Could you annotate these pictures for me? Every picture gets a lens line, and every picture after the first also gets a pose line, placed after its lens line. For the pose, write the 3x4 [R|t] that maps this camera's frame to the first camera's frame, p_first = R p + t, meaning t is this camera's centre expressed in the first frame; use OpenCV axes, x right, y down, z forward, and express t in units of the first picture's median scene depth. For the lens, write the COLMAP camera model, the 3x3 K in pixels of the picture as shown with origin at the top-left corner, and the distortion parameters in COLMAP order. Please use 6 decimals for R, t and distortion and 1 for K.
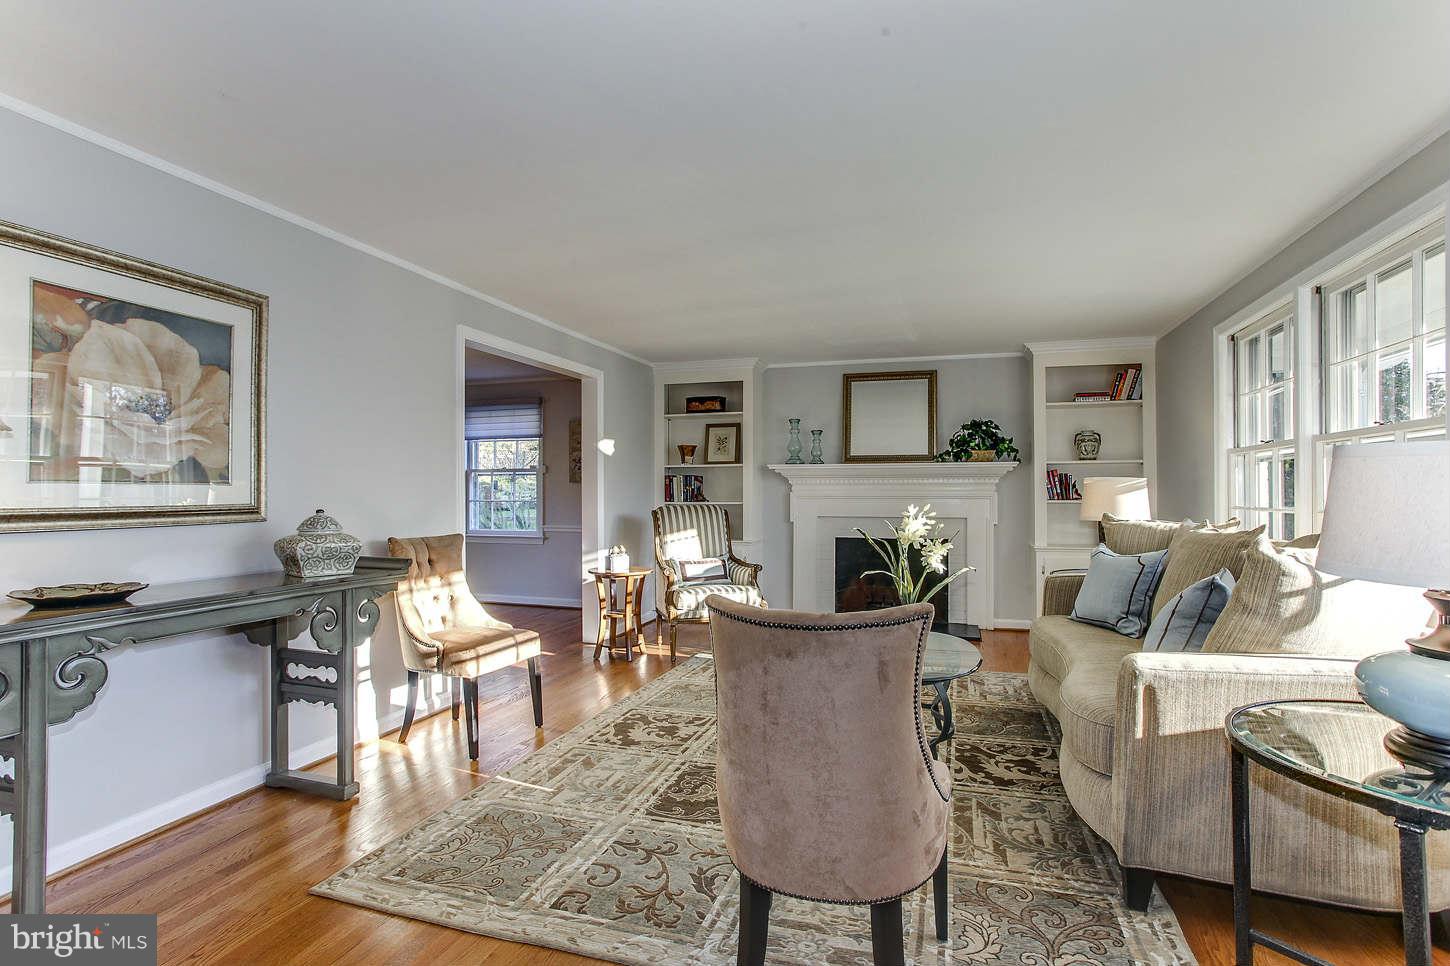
lens RADIAL K [[701.2, 0, 724.0], [0, 701.2, 488.3], [0, 0, 1]] dist [-0.002702, -0.000058]
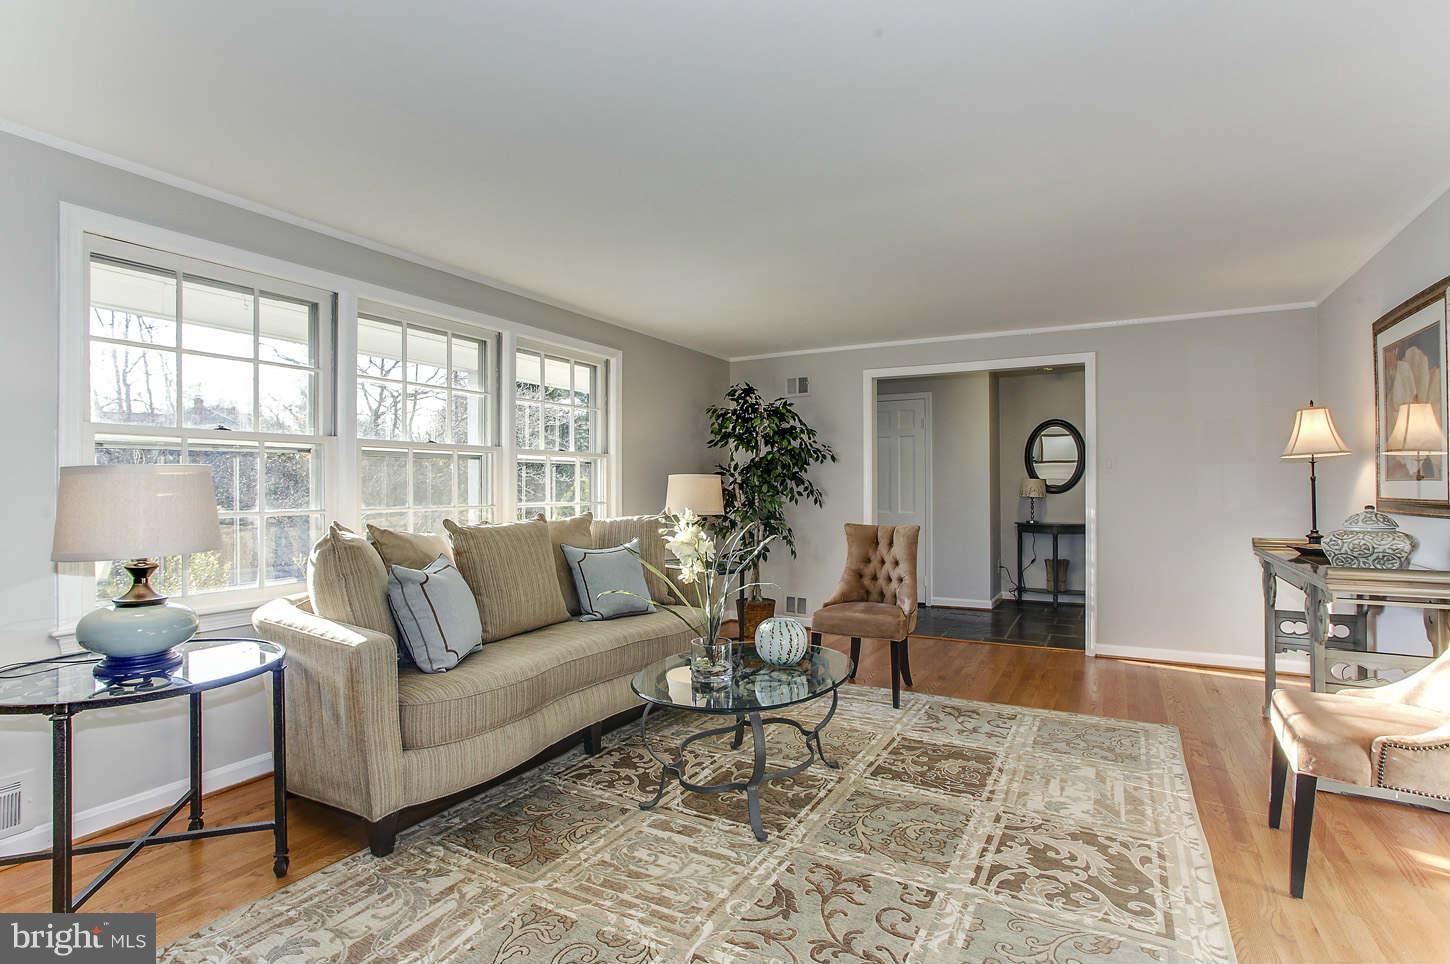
lens RADIAL K [[701.2, 0, 726.4], [0, 701.2, 483.4], [0, 0, 1]] dist [-0.002702, -0.000058]
pose [[-0.982046, 0.003256, 0.188615, 0.097674], [0.001551, 0.999957, -0.009185, 0.005814], [-0.188637, -0.008728, -0.982008, 1.914836]]
